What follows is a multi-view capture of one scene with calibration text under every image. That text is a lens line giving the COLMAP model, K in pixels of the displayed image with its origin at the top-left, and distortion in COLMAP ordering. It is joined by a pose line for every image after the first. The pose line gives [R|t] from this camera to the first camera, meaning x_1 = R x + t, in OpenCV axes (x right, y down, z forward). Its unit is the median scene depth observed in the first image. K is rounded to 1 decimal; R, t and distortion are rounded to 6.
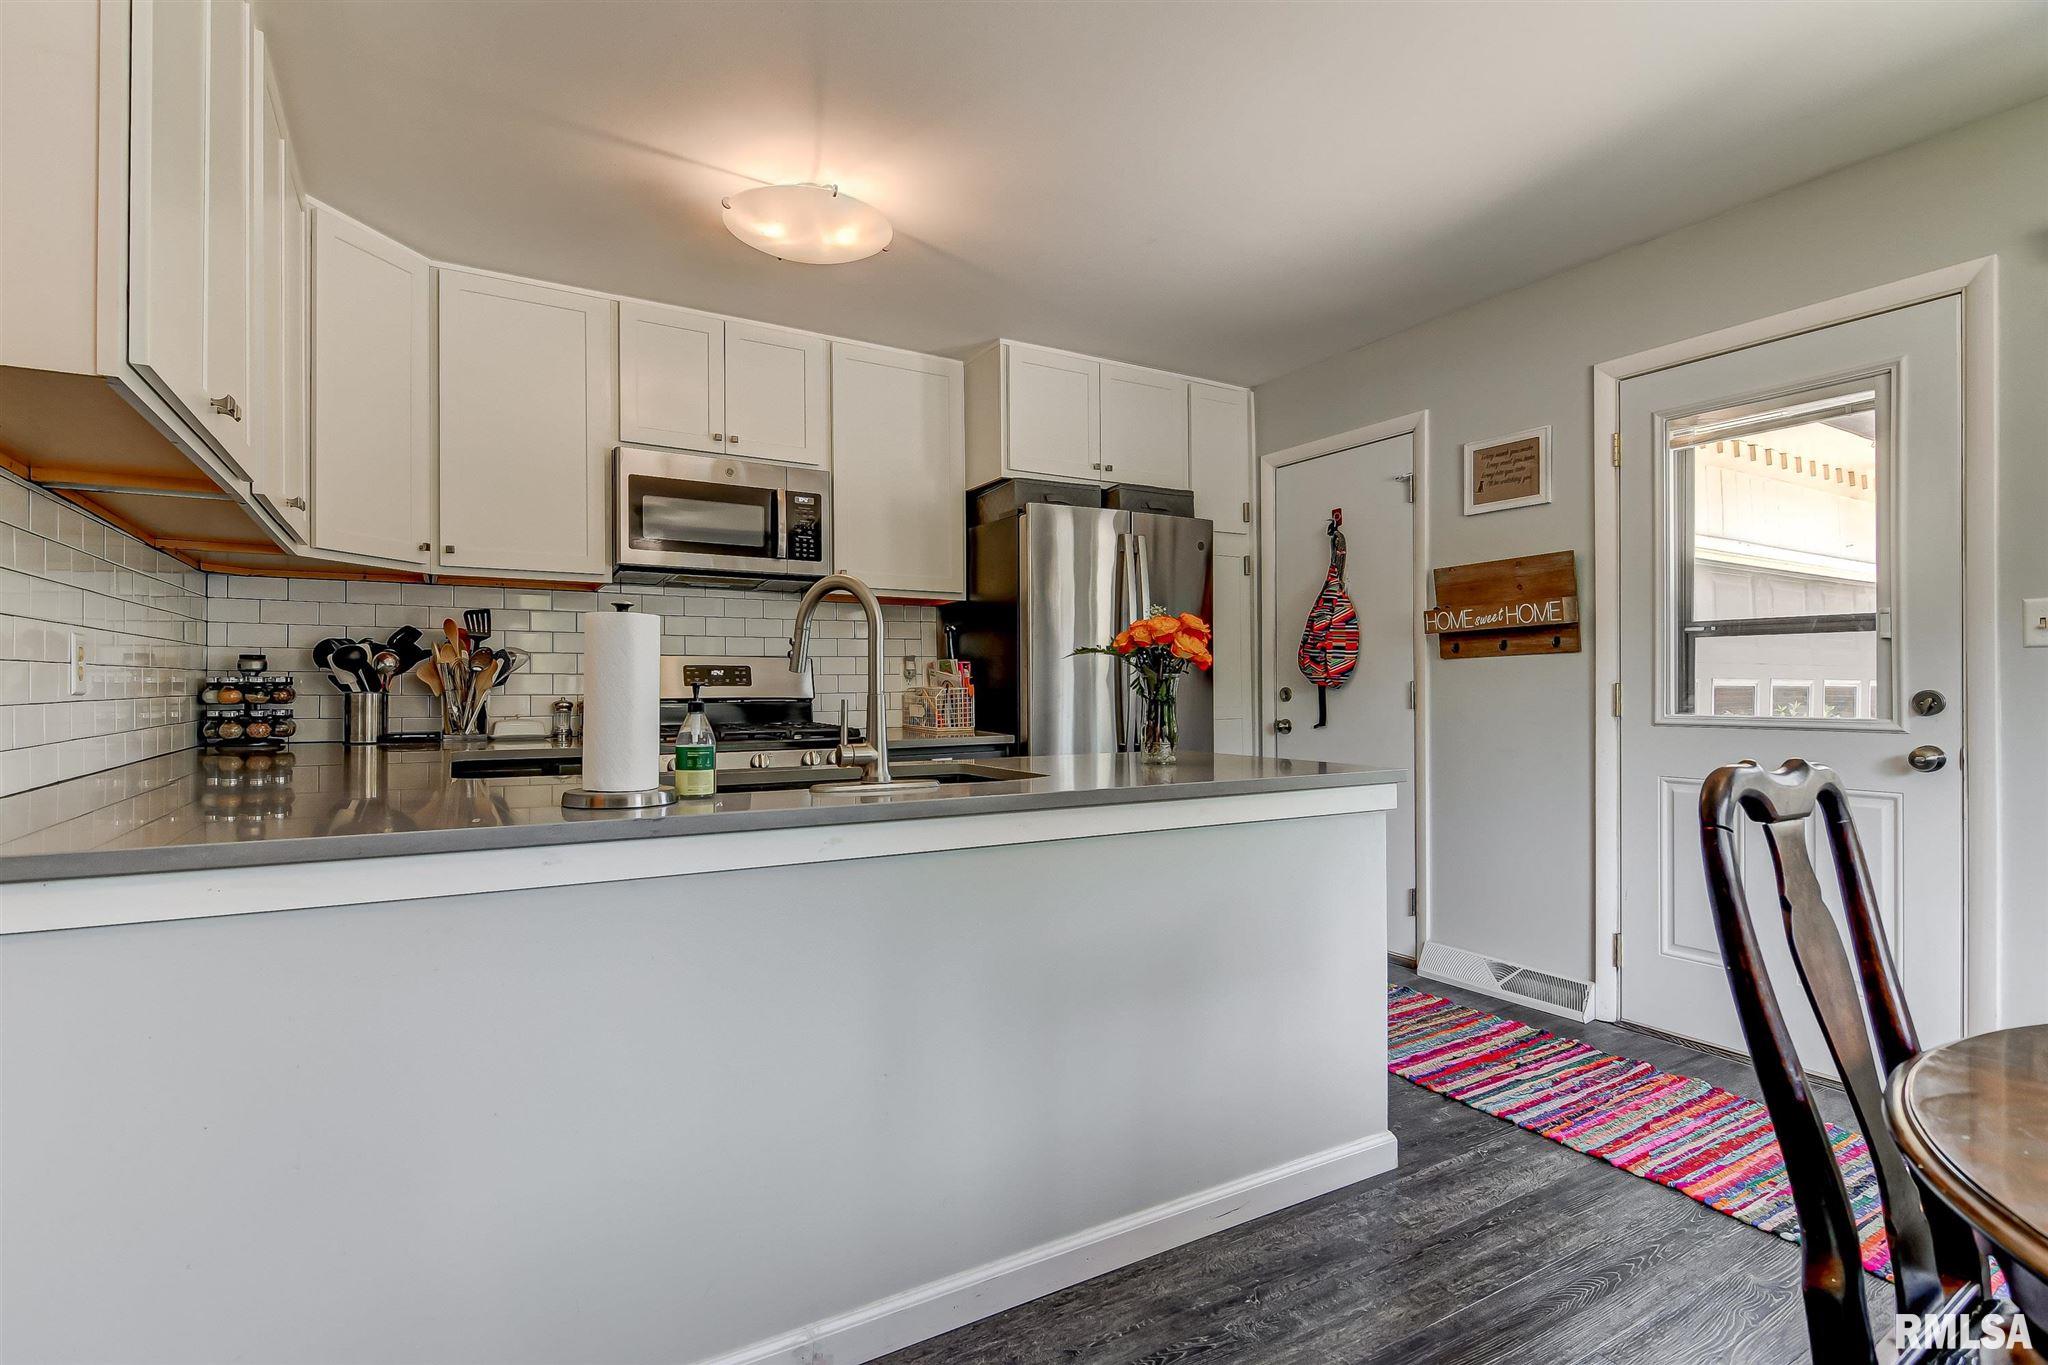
lens RADIAL K [[981.8, 0, 1009.6], [0, 981.8, 684.9], [0, 0, 1]] dist [0.018452, -0.015174]
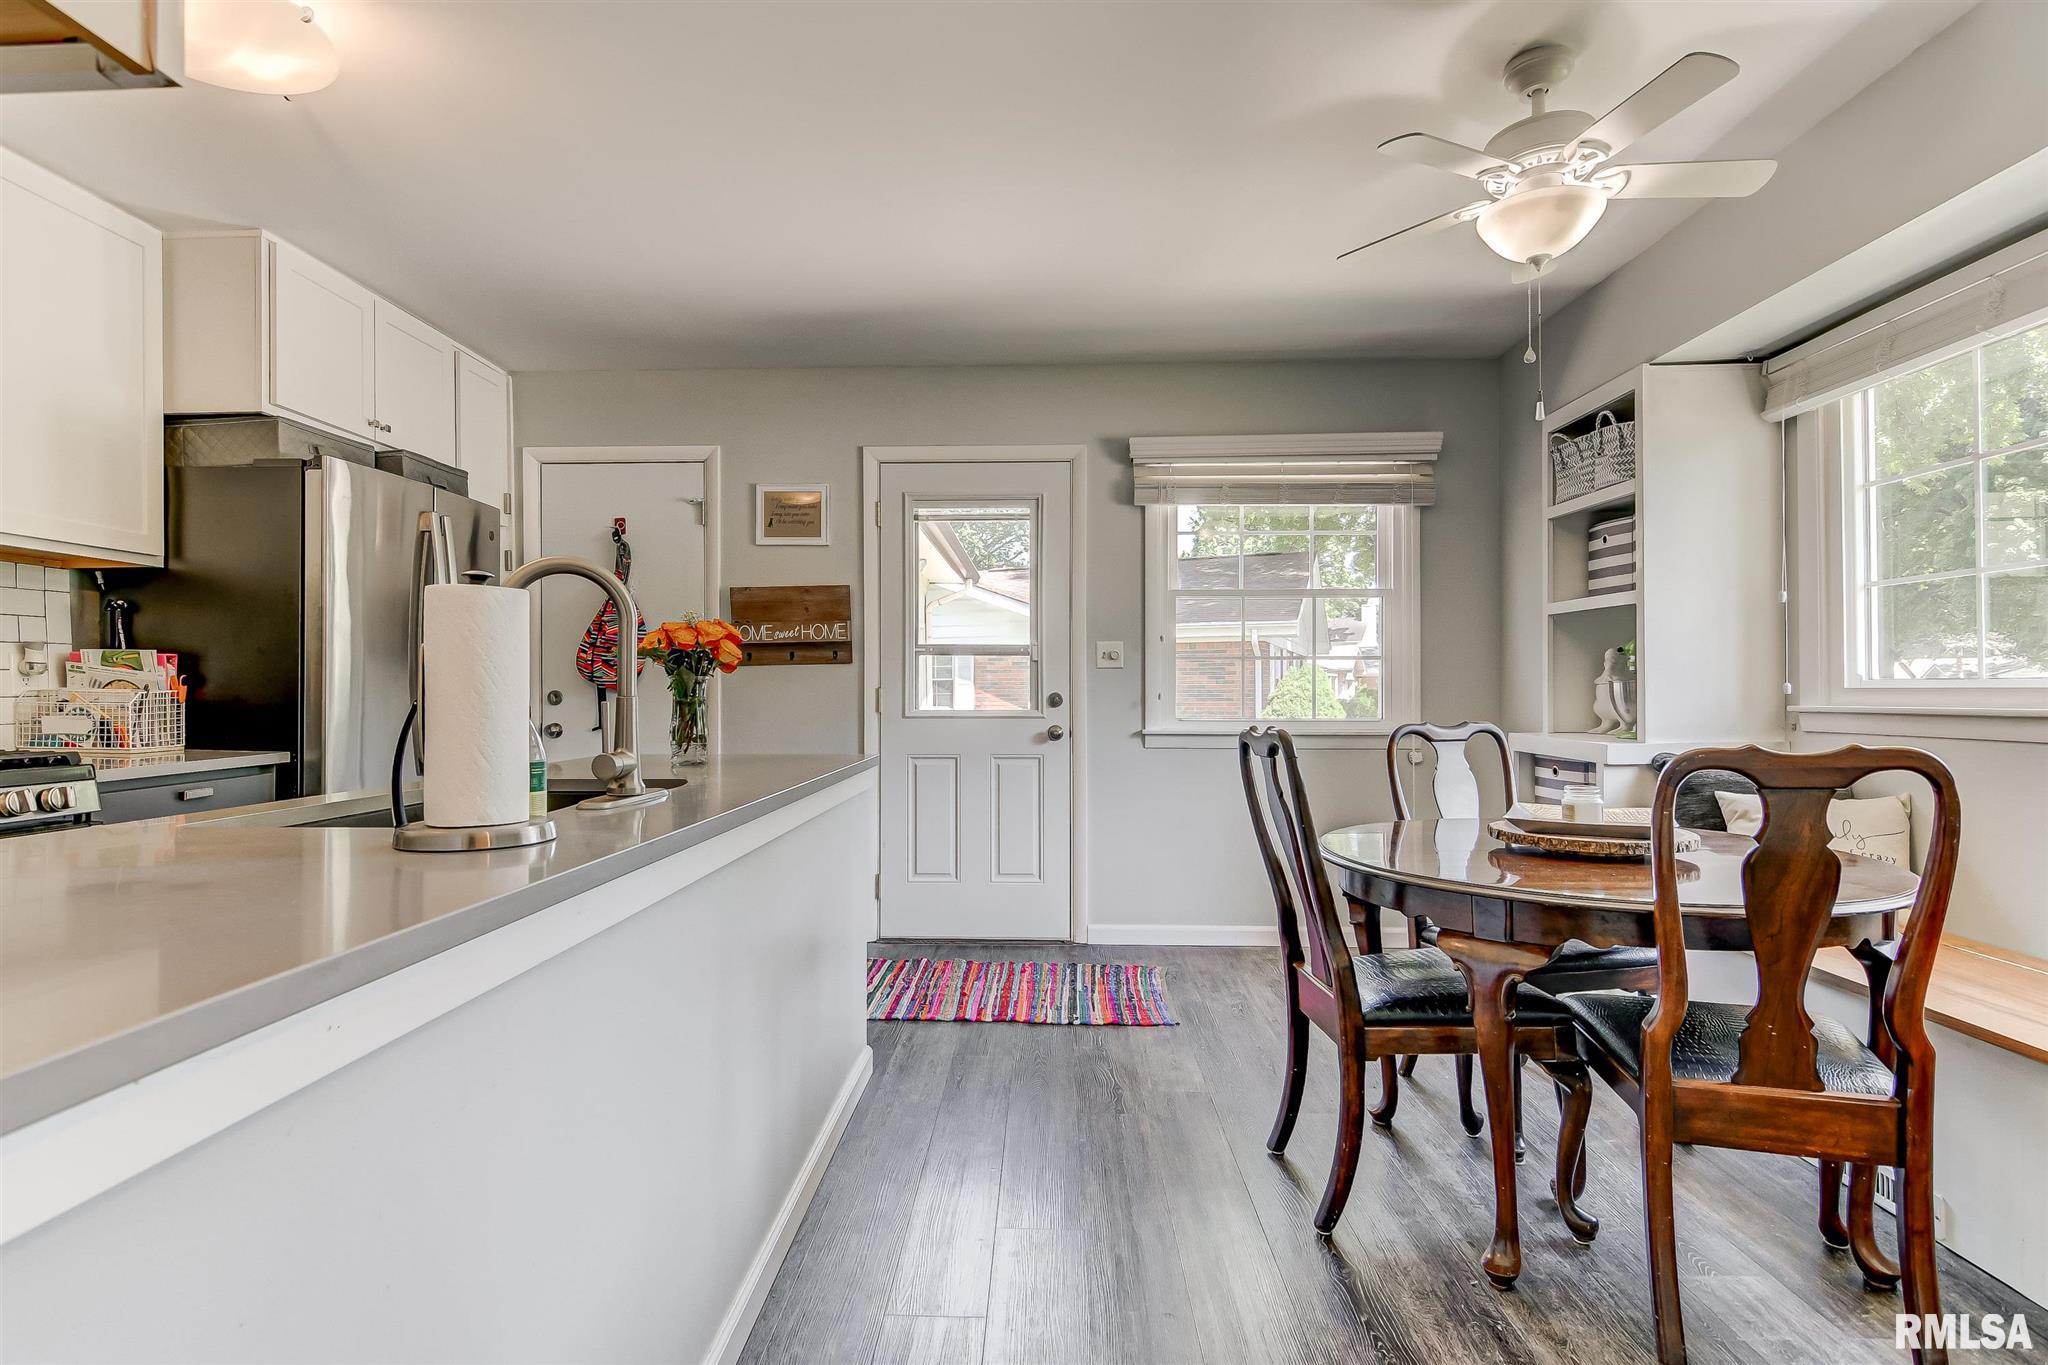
lens RADIAL K [[981.8, 0, 1009.6], [0, 981.8, 684.9], [0, 0, 1]] dist [0.018452, -0.015174]
pose [[0.534410, 0.005939, 0.845205, -0.379045], [-0.002724, 0.999982, -0.005305, 0.001142], [-0.845221, 0.000532, 0.534416, 0.120185]]
